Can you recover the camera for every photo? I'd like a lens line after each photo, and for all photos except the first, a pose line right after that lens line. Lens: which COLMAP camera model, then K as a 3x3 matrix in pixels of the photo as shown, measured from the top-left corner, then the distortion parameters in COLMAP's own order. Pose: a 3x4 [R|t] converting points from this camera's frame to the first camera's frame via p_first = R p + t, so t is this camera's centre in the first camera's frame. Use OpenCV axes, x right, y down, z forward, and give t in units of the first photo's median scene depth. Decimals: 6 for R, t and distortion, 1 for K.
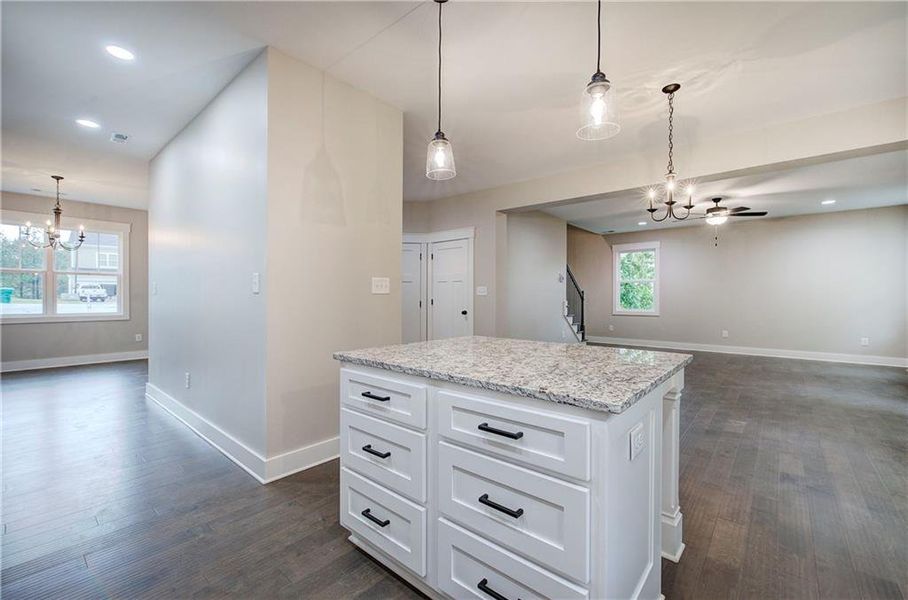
lens RADIAL K [[382.6, 0, 456.3], [0, 382.6, 298.3], [0, 0, 1]] dist [-0.000229, -0.000069]
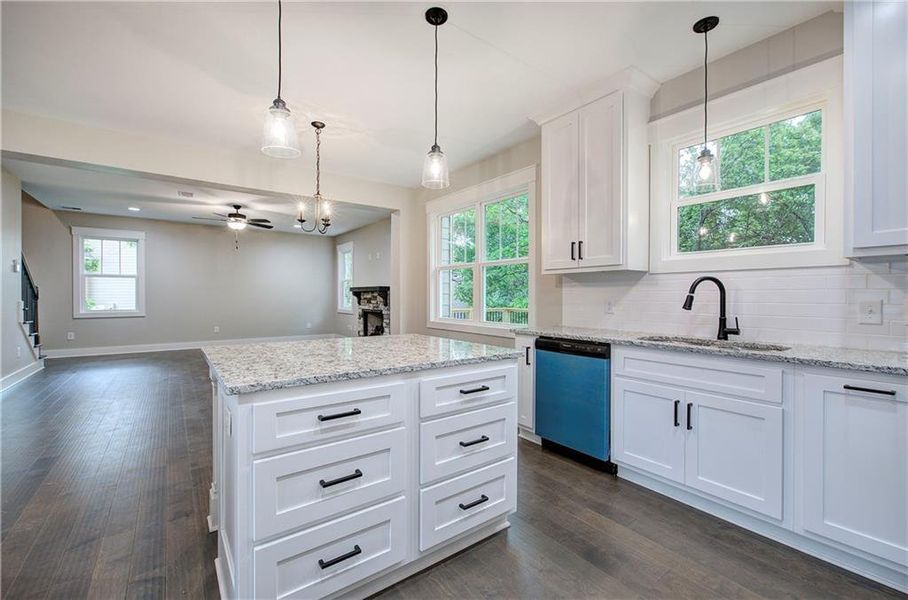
lens RADIAL K [[382.6, 0, 456.1], [0, 382.6, 298.4], [0, 0, 1]] dist [-0.000229, -0.000069]
pose [[0.224540, -0.008515, 0.974428, -0.254703], [0.002035, 0.999964, 0.008270, -0.002386], [-0.974463, 0.000126, 0.224549, 0.144149]]
